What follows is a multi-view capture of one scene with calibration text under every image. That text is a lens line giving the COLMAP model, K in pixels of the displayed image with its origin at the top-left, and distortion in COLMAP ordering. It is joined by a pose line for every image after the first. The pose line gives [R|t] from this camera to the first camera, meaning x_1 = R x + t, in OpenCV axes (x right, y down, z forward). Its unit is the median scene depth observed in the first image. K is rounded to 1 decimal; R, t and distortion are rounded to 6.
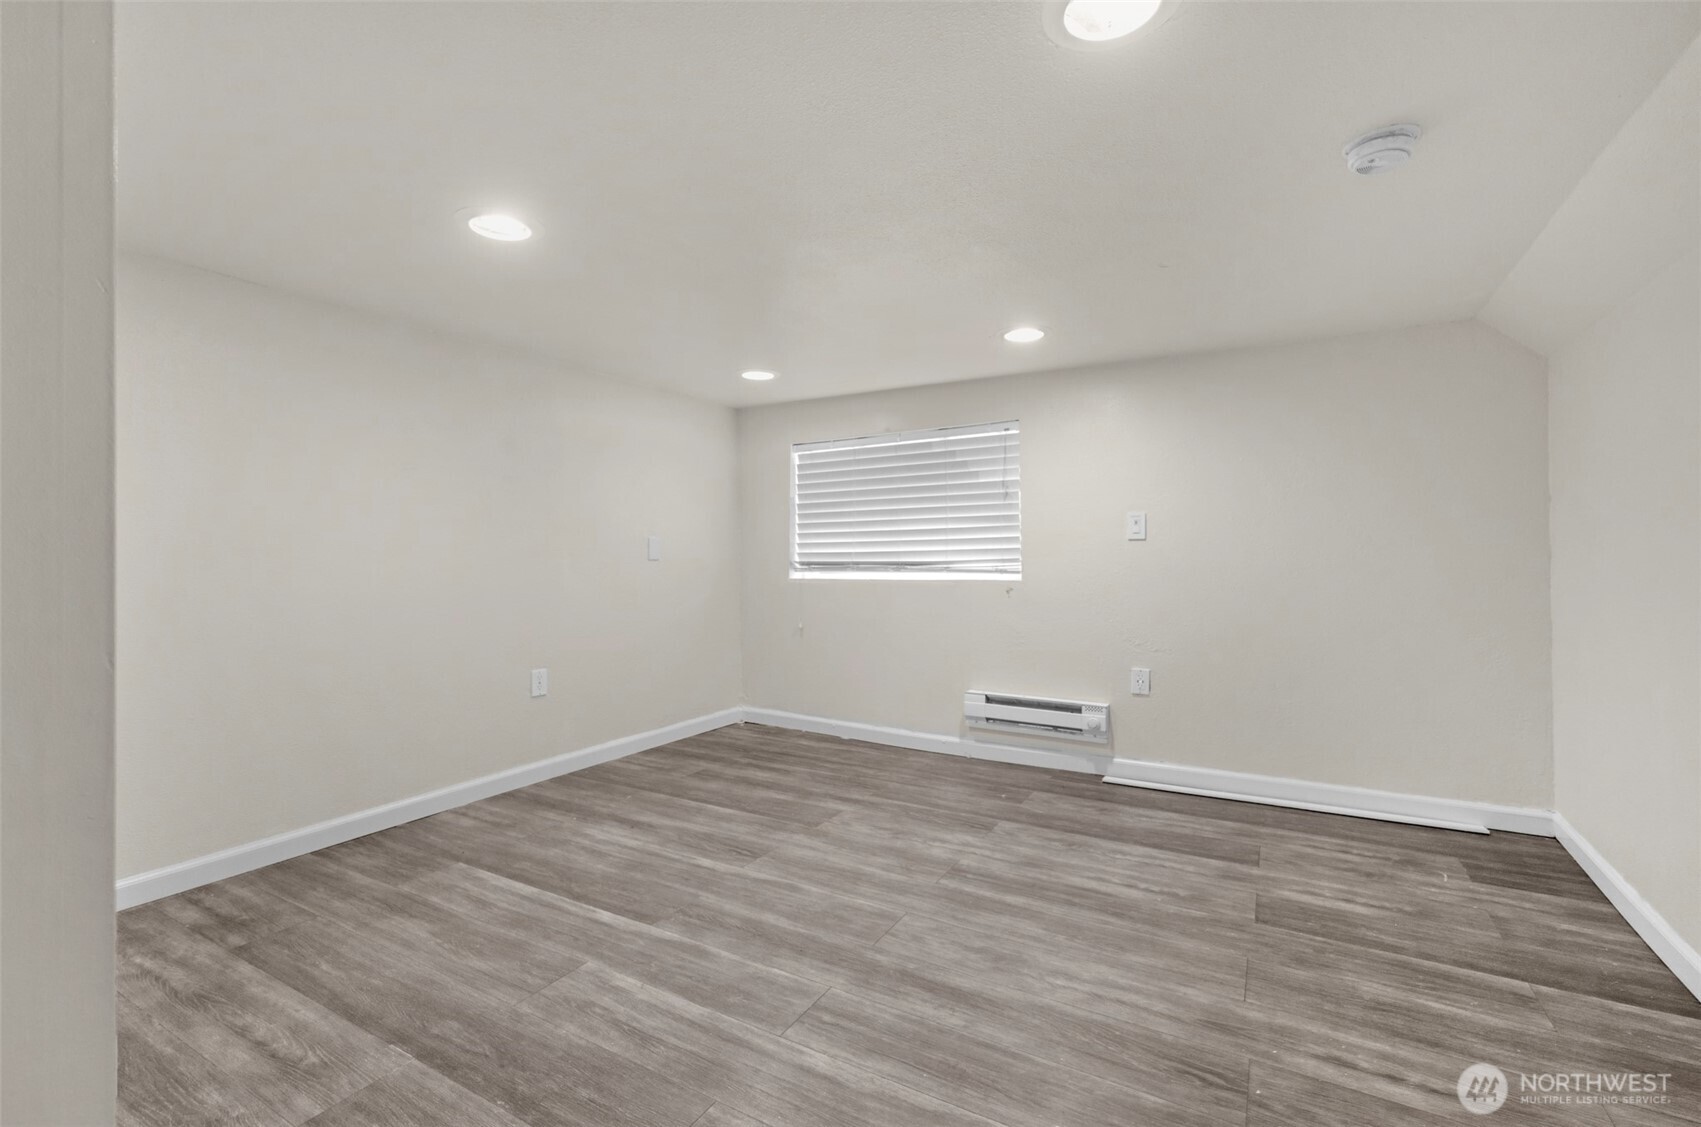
lens RADIAL K [[689.9, 0, 799.4], [0, 689.9, 567.7], [0, 0, 1]] dist [-0.002706, -0.000525]
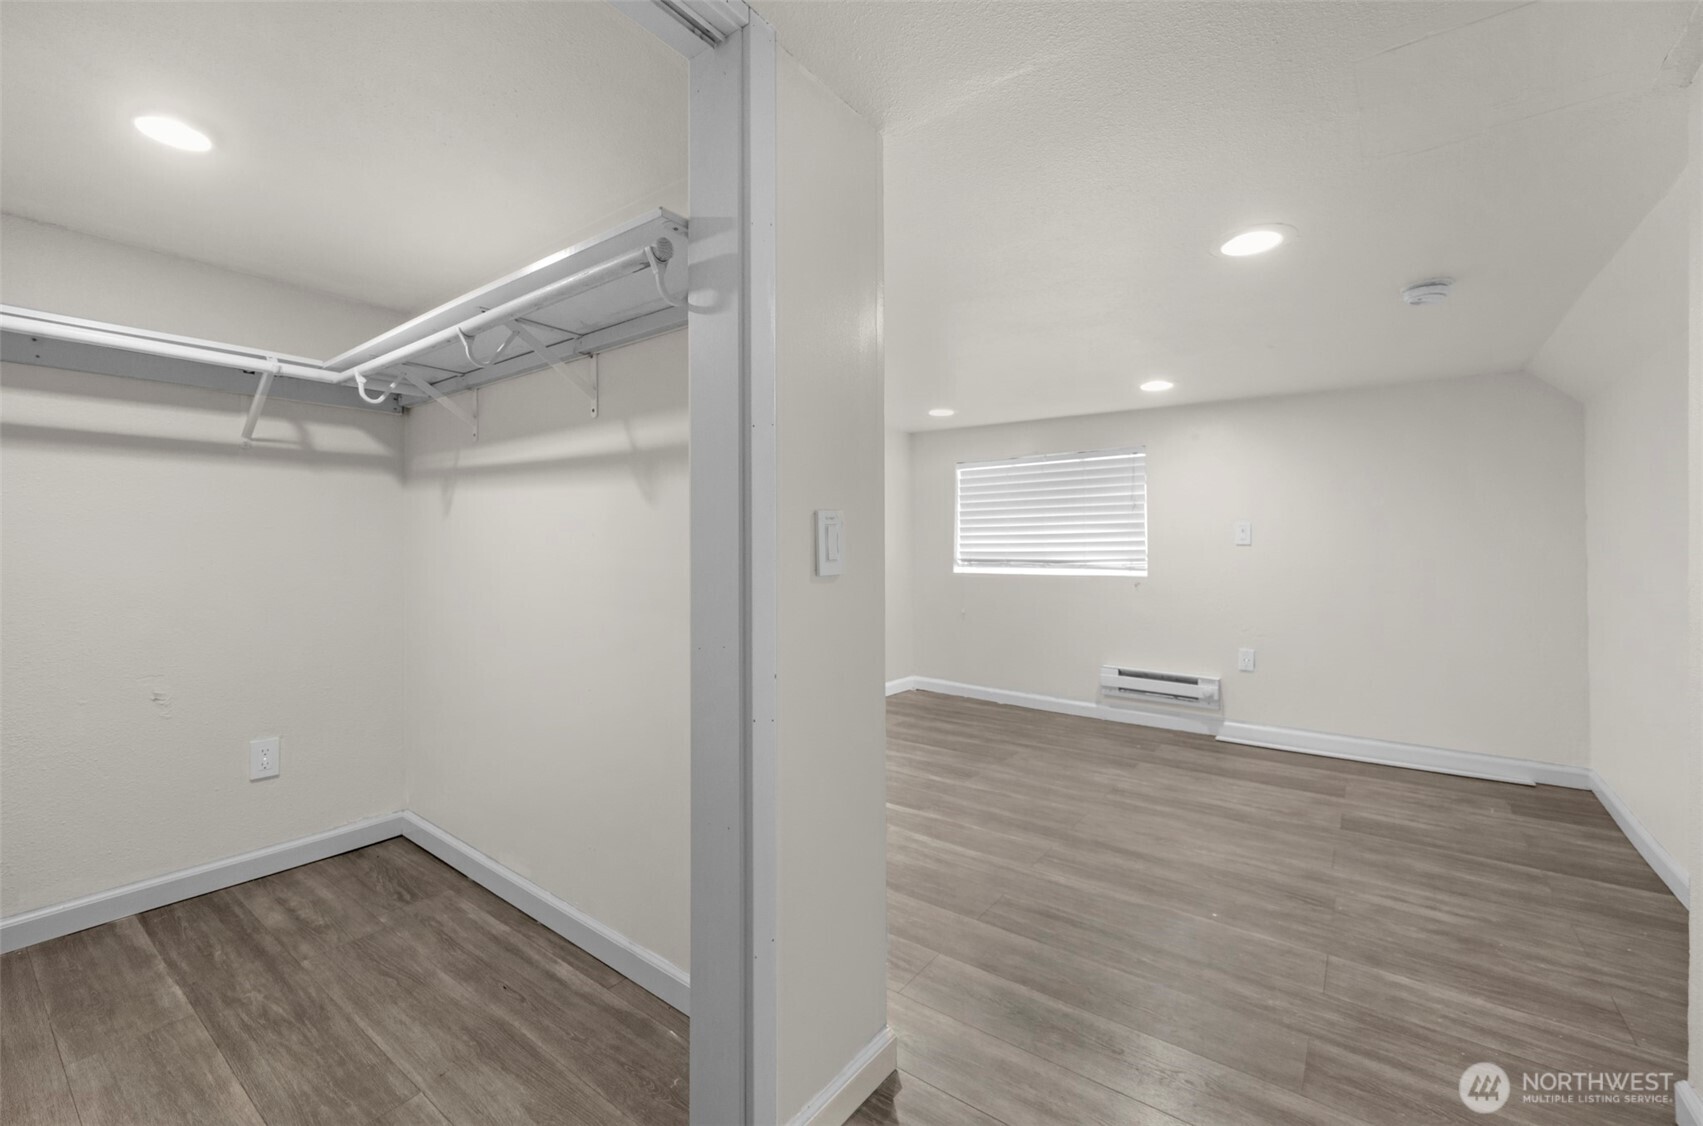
lens RADIAL K [[702.8, 0, 849.8], [0, 702.8, 544.4], [0, 0, 1]] dist [0.002083, 0.000374]
pose [[0.999464, 0.010176, -0.031117, -0.237023], [-0.010695, 0.999806, -0.016549, -0.016971], [0.030942, 0.016873, 0.999379, -0.377280]]
